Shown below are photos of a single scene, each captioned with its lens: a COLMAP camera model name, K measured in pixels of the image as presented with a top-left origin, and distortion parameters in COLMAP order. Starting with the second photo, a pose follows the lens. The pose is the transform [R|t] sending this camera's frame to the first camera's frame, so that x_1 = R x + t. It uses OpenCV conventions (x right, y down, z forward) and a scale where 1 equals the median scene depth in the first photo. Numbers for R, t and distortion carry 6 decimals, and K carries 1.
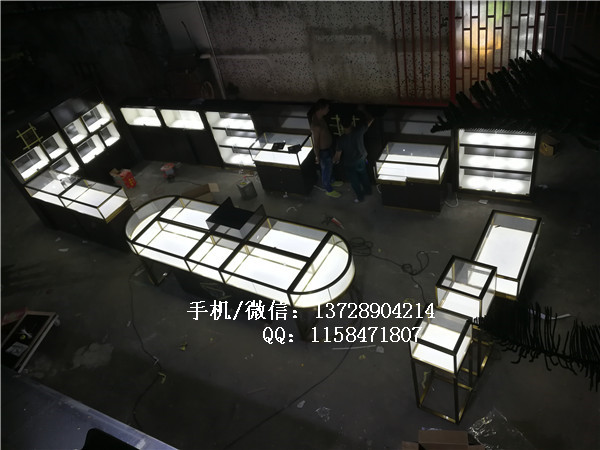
lens RADIAL K [[489.2, 0, 300.0], [0, 489.2, 225.0], [0, 0, 1]] dist [0.026173, -0.035357]
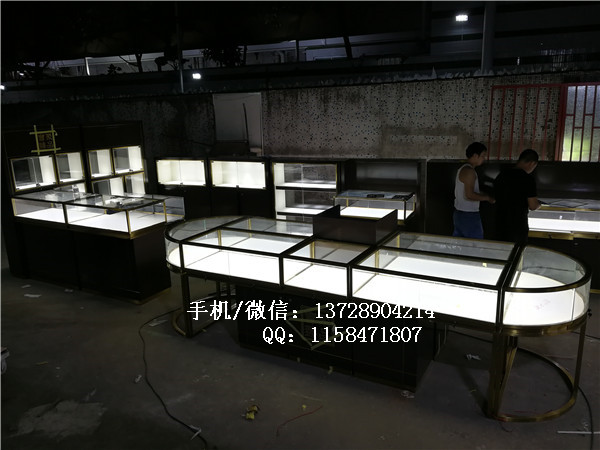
lens RADIAL K [[489.2, 0, 300.0], [0, 489.2, 225.0], [0, 0, 1]] dist [0.026173, -0.035357]
pose [[0.983495, 0.167183, 0.069188, -0.176768], [-0.117055, 0.879501, -0.461277, 0.212132], [-0.137968, 0.445565, 0.884554, 0.302983]]
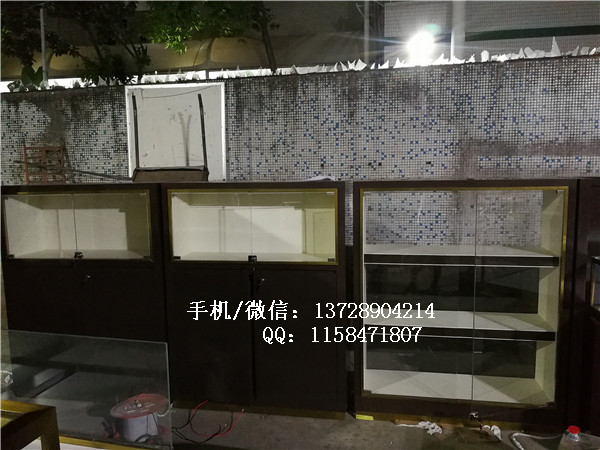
lens RADIAL K [[489.2, 0, 300.0], [0, 489.2, 225.0], [0, 0, 1]] dist [0.026173, -0.035357]
pose [[0.942516, 0.159727, 0.293513, -0.291485], [0.043470, 0.812290, -0.581631, -0.042829], [-0.331320, 0.560956, 0.758654, 0.748625]]
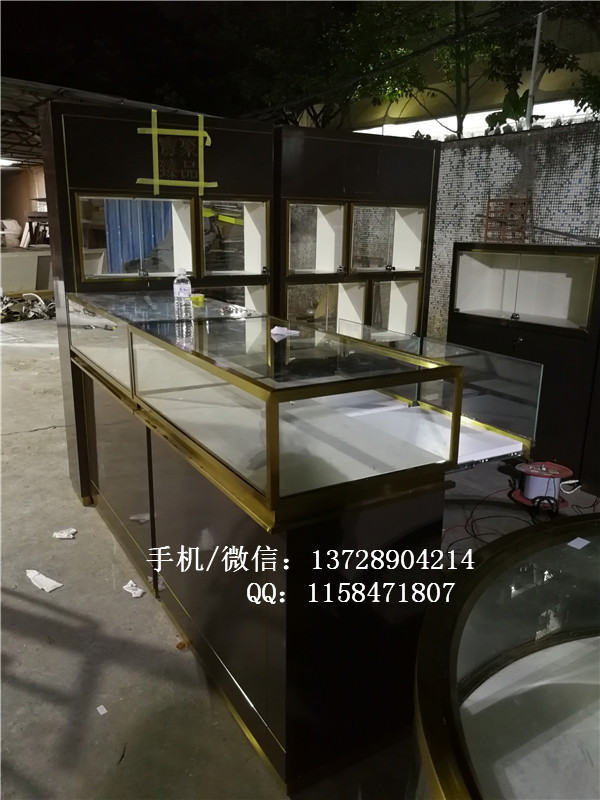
lens RADIAL K [[652.3, 0, 300.0], [0, 652.3, 400.0], [0, 0, 1]] dist [0.026173, -0.035357]
pose [[0.856316, 0.337892, -0.390578, -0.267165], [-0.462680, 0.837924, -0.289500, 0.012094], [0.229455, 0.428616, 0.873864, 0.672247]]
